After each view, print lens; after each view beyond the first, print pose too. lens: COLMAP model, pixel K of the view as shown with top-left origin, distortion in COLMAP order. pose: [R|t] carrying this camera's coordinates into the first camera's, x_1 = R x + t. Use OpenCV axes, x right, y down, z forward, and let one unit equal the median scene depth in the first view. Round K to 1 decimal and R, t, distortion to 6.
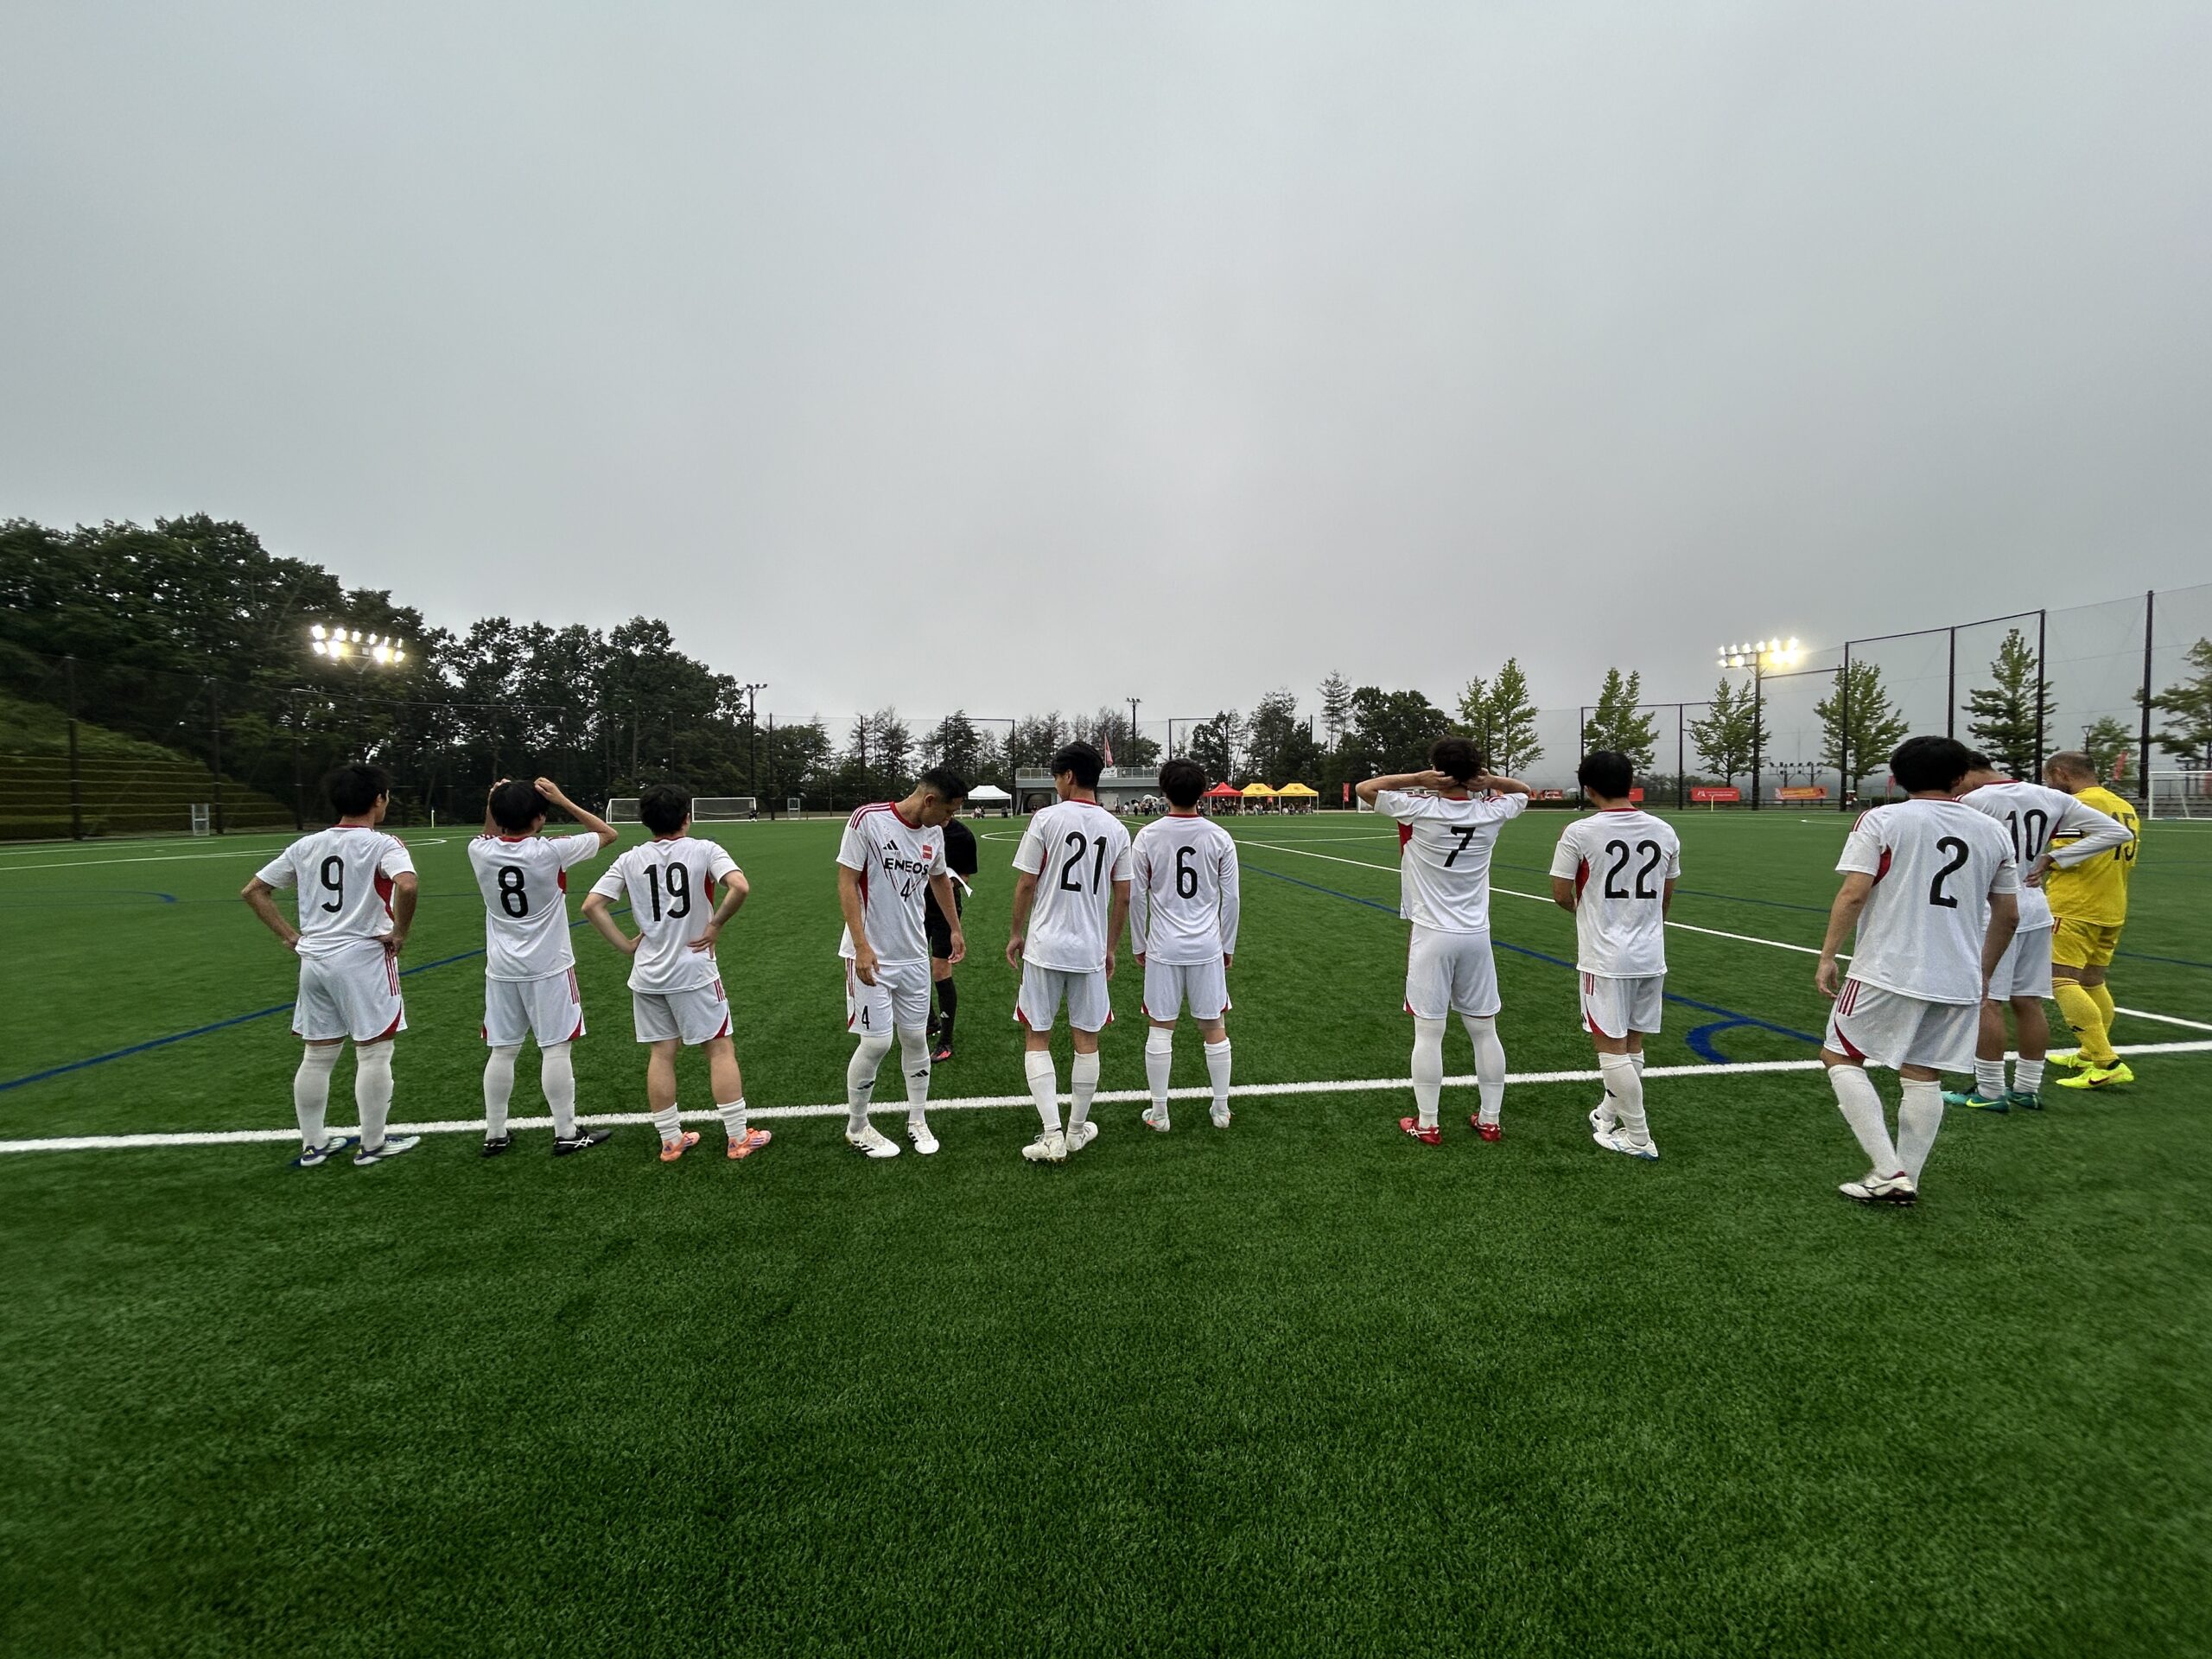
lens RADIAL K [[887.4, 0, 1103.3], [0, 887.4, 831.6], [0, 0, 1]] dist [0.000592, -0.000141]
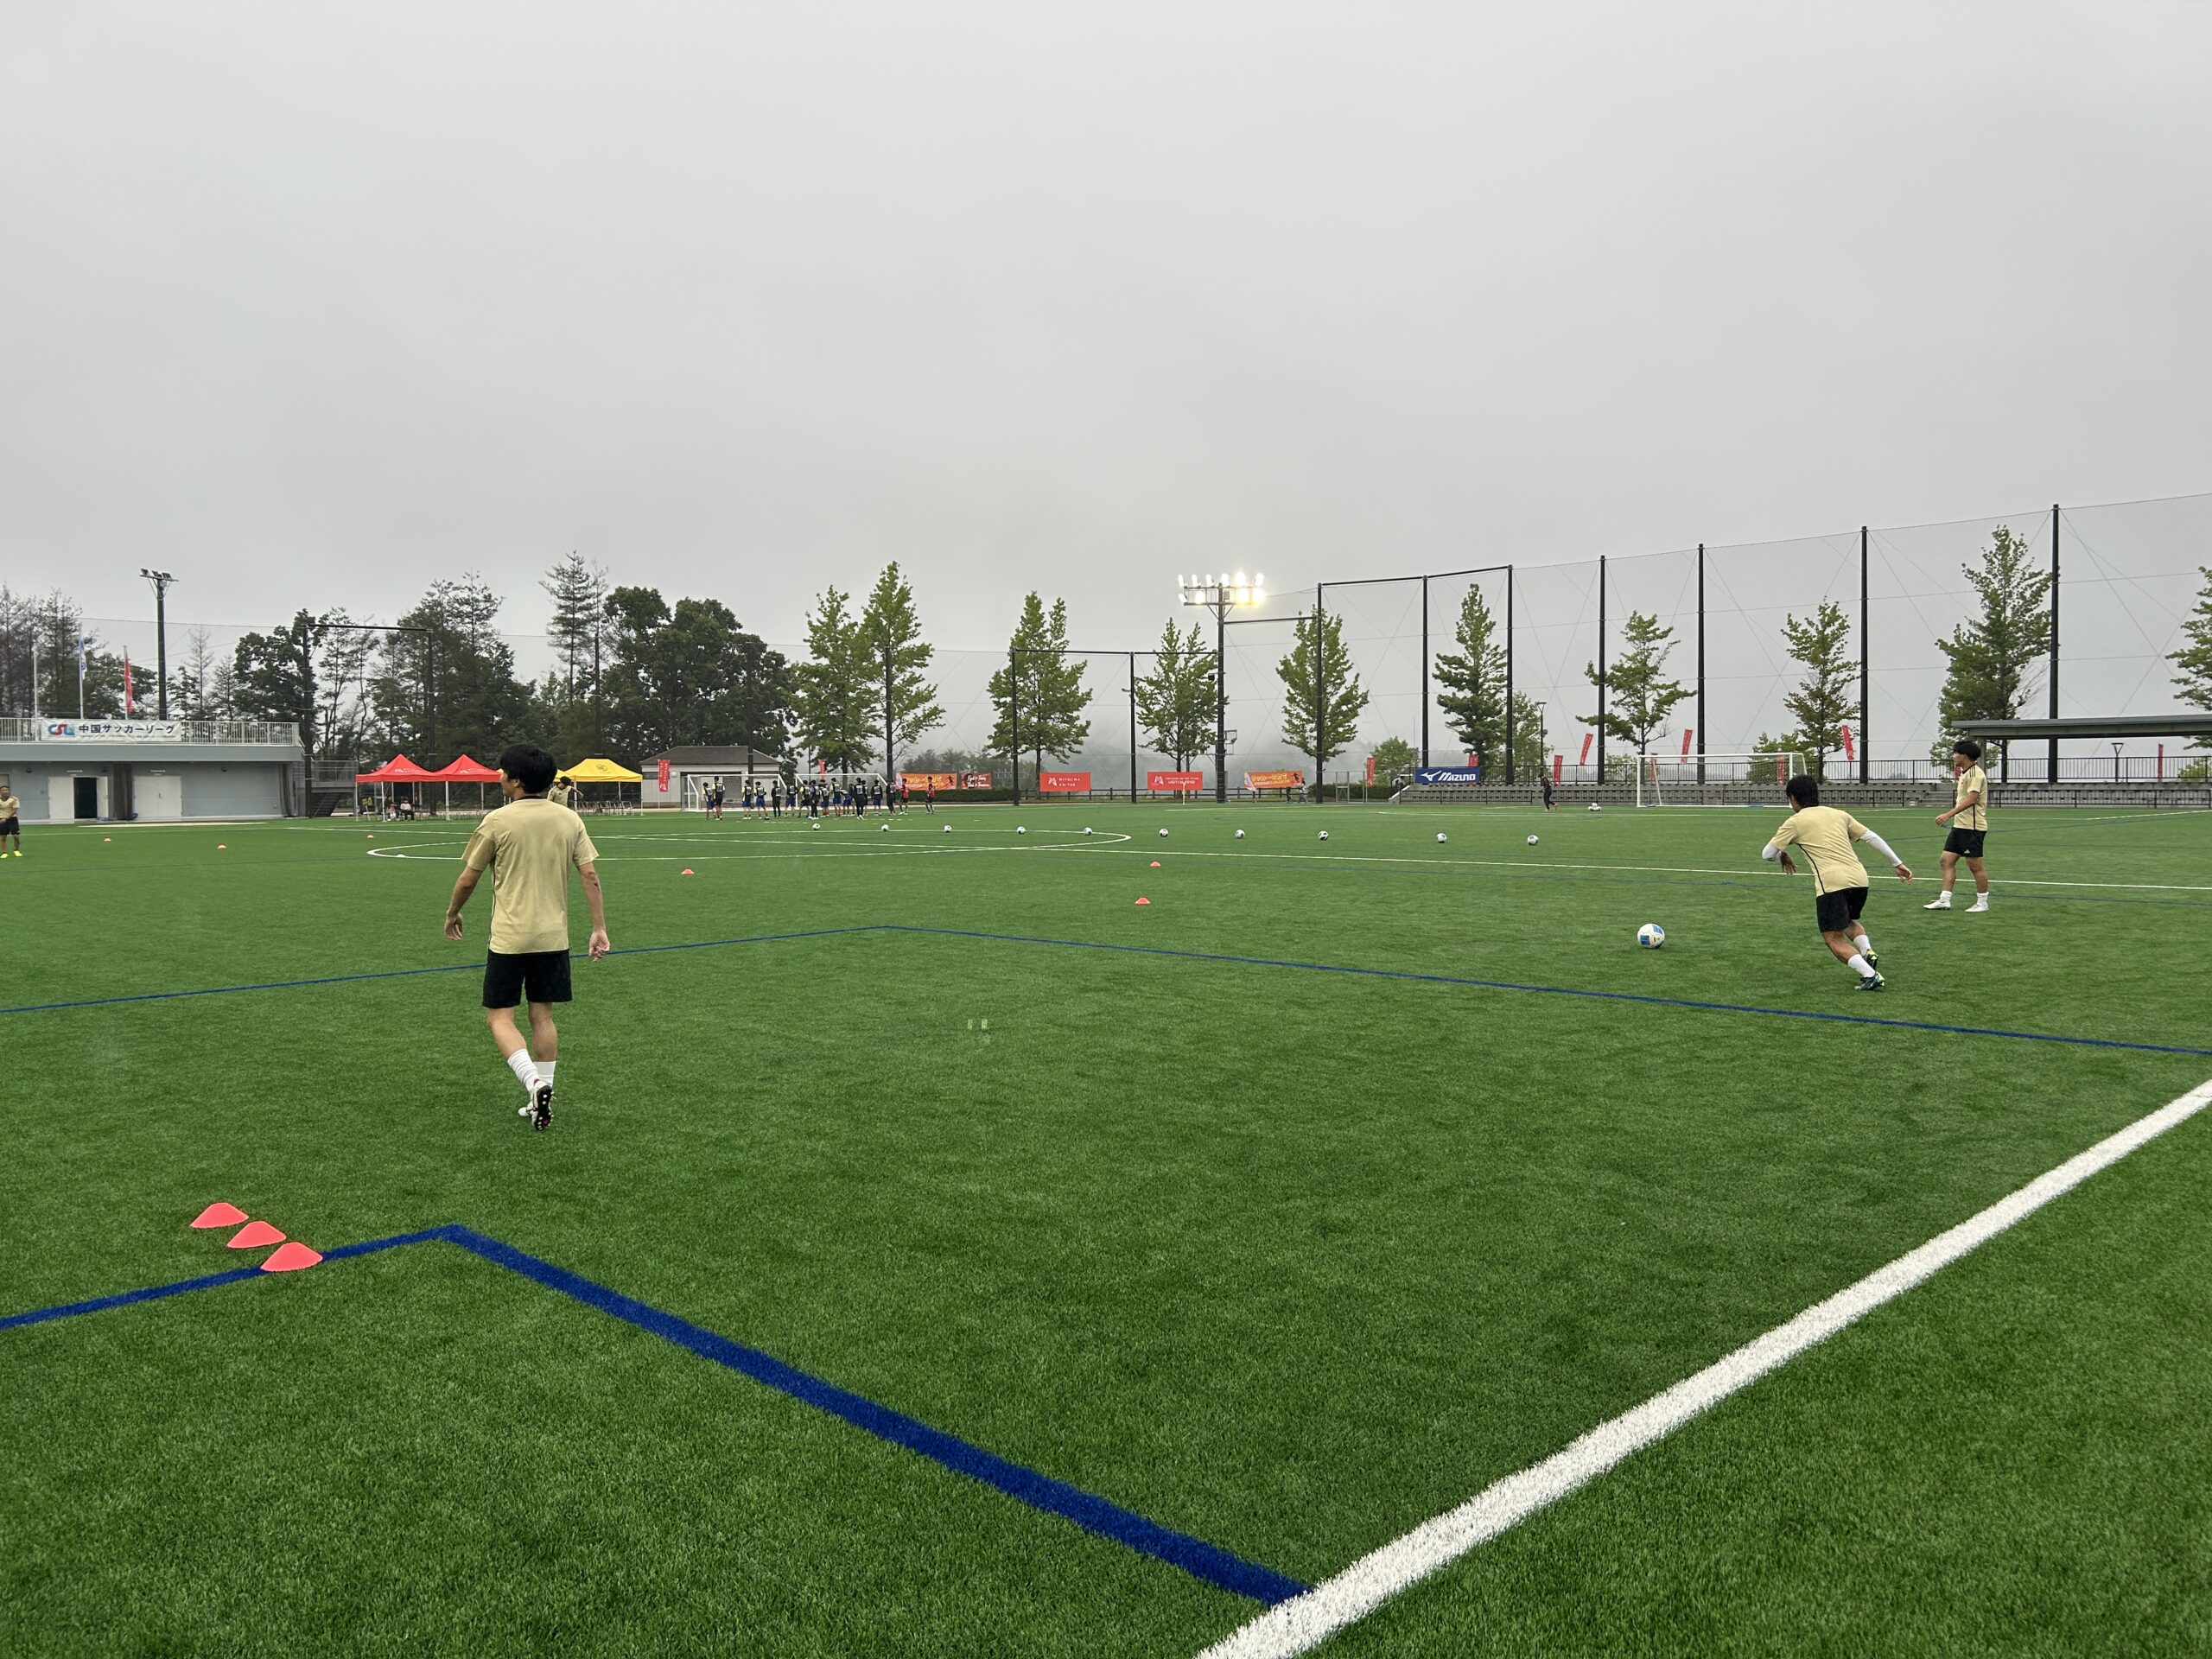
lens RADIAL K [[1661.3, 0, 1114.3], [0, 1661.3, 826.2], [0, 0, 1]] dist [0.051309, -0.049438]
pose [[0.762752, -0.013784, 0.646544, -0.196991], [0.025915, 0.999621, -0.009261, 0.004867], [-0.646172, 0.023819, 0.762820, 0.017699]]
